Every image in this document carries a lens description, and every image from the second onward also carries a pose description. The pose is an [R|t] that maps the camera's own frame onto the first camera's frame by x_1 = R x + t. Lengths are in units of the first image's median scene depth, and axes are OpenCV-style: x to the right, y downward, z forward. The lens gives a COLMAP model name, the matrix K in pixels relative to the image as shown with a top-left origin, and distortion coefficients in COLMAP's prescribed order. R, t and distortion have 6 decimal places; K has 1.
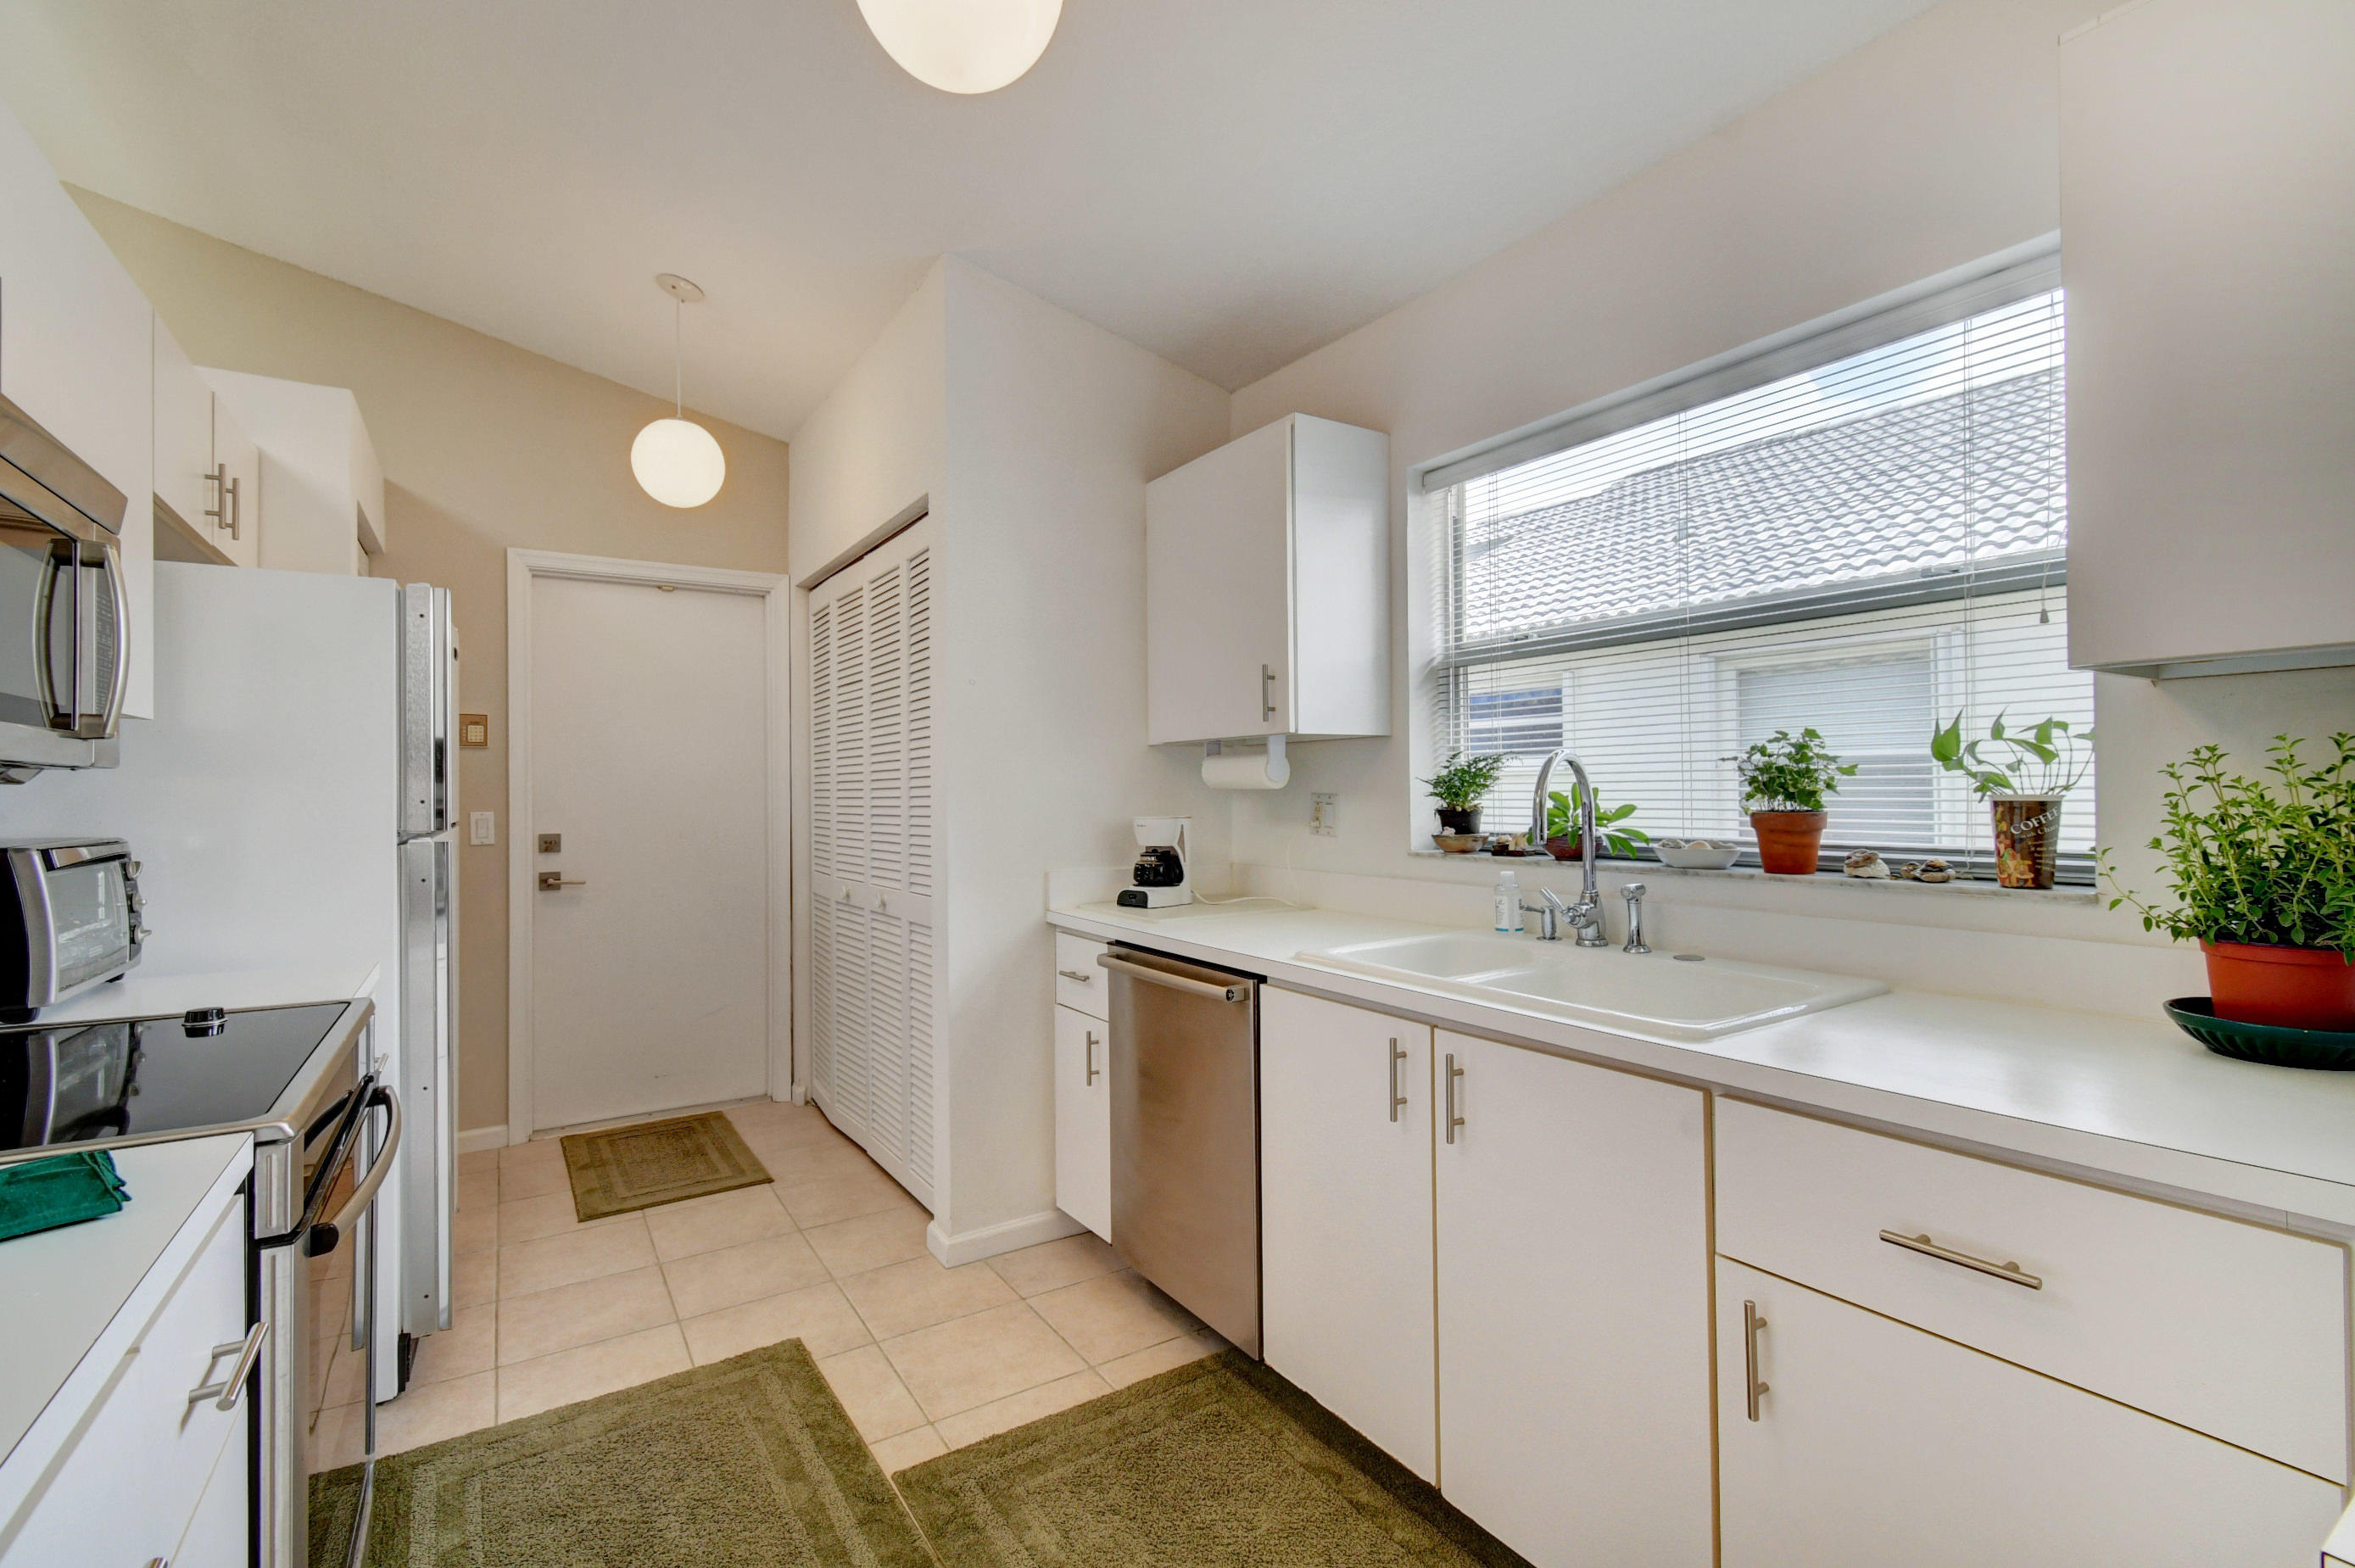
lens RADIAL K [[1040.5, 0, 1187.6], [0, 1040.5, 782.2], [0, 0, 1]] dist [0.006778, -0.005630]
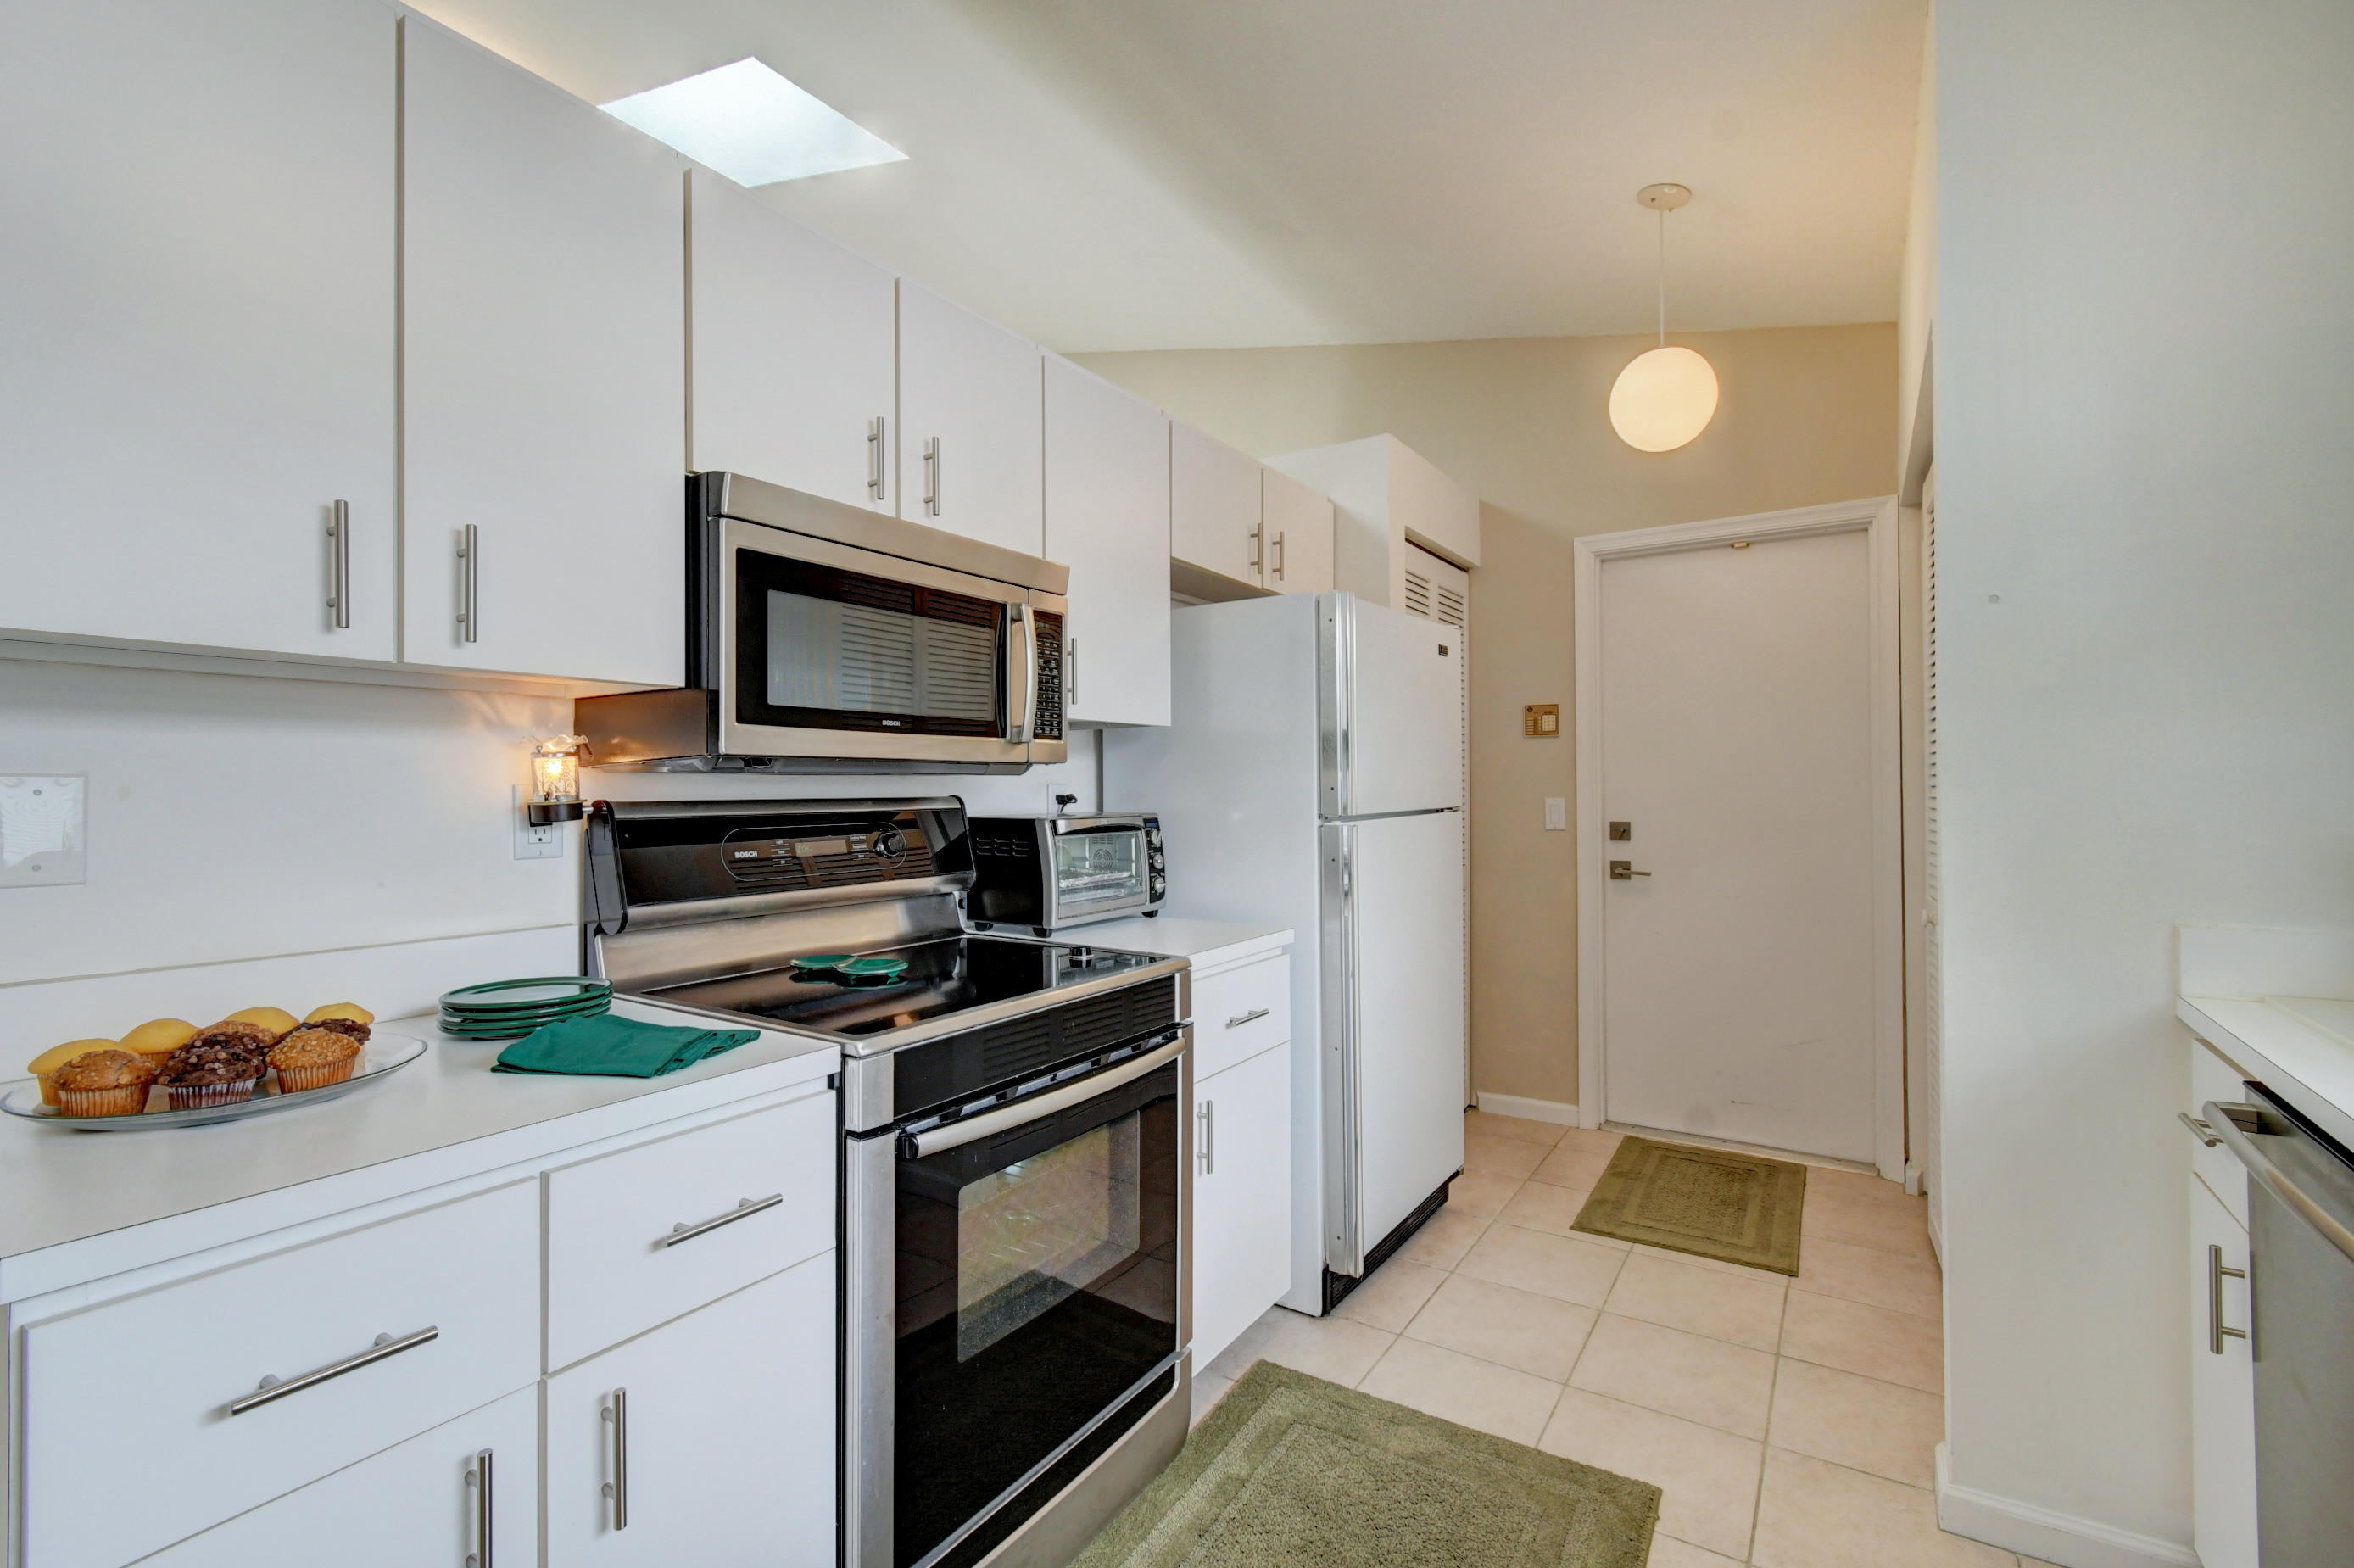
lens RADIAL K [[1040.1, 0, 1175.6], [0, 1040.1, 776.3], [0, 0, 1]] dist [0.006778, -0.005630]
pose [[0.395274, -0.003440, -0.918557, 0.148820], [0.011303, 0.999935, 0.001119, 0.001751], [0.918494, -0.010824, 0.395287, 0.286883]]
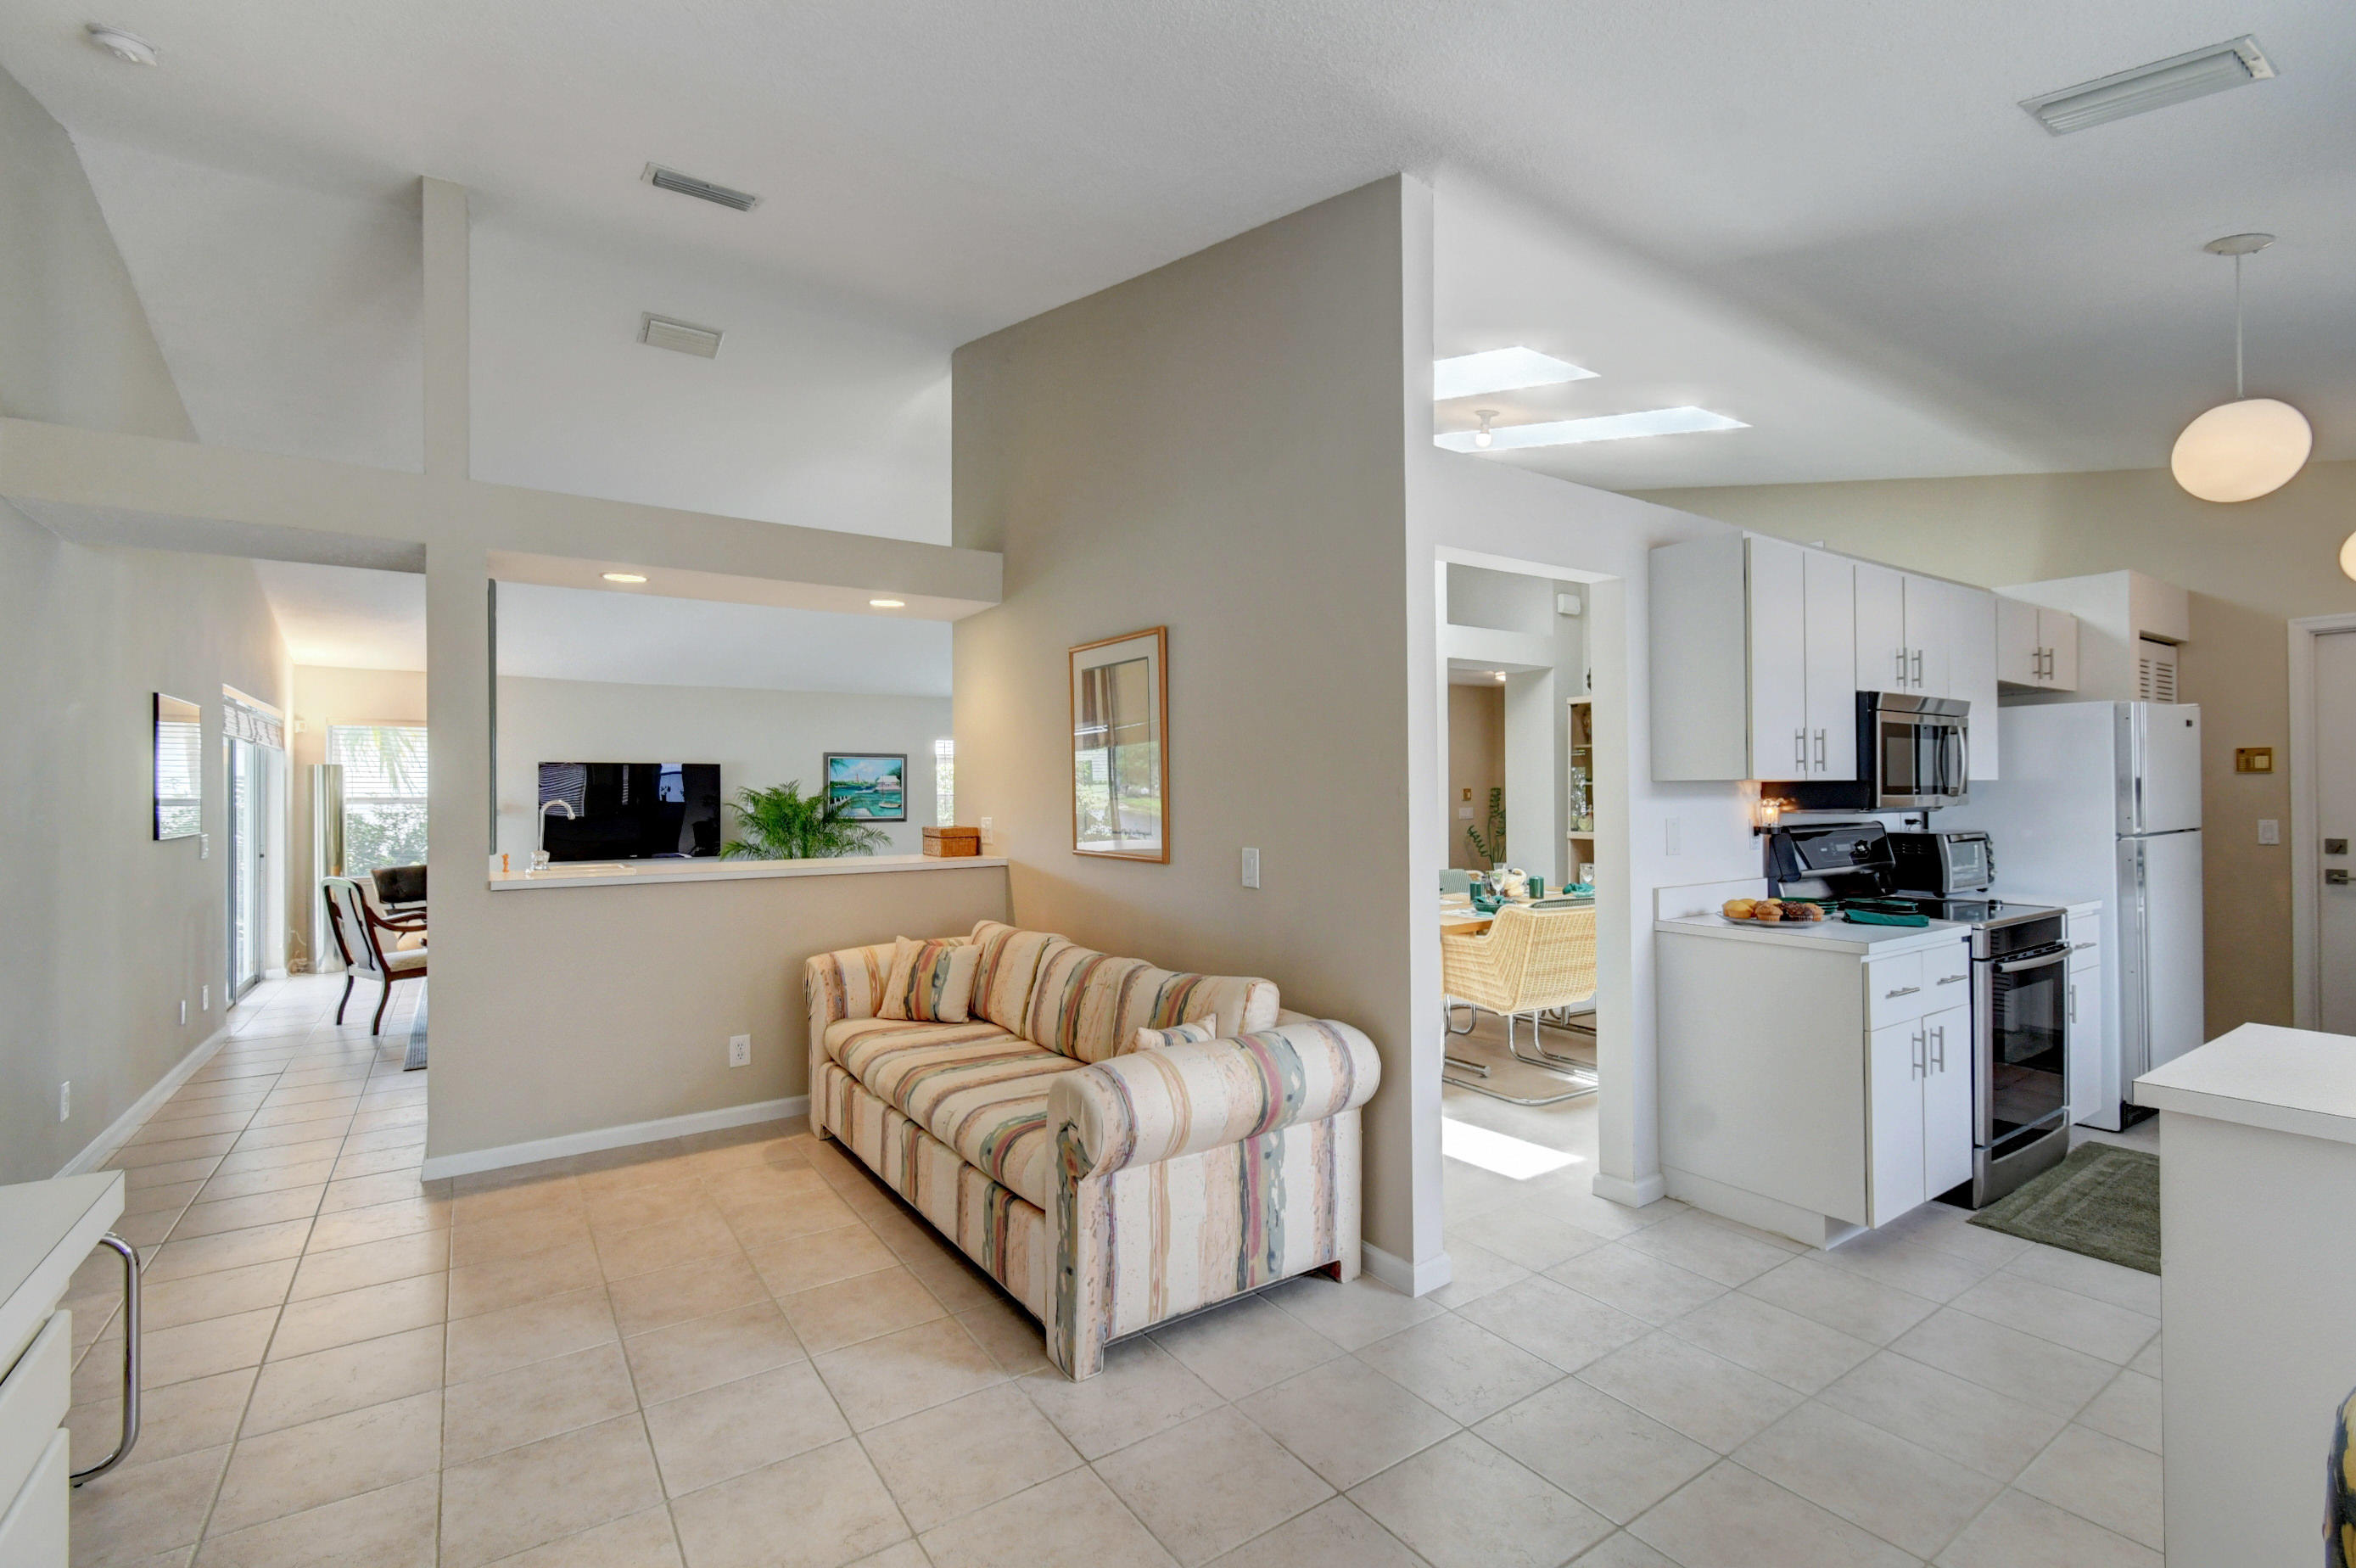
lens RADIAL K [[1041.0, 0, 1160.1], [0, 1041.0, 780.2], [0, 0, 1]] dist [0.006778, -0.005630]
pose [[0.002881, -0.000630, -0.999996, 0.784936], [0.015406, 0.999881, -0.000586, -0.051978], [0.999877, -0.015404, 0.002891, -0.513961]]
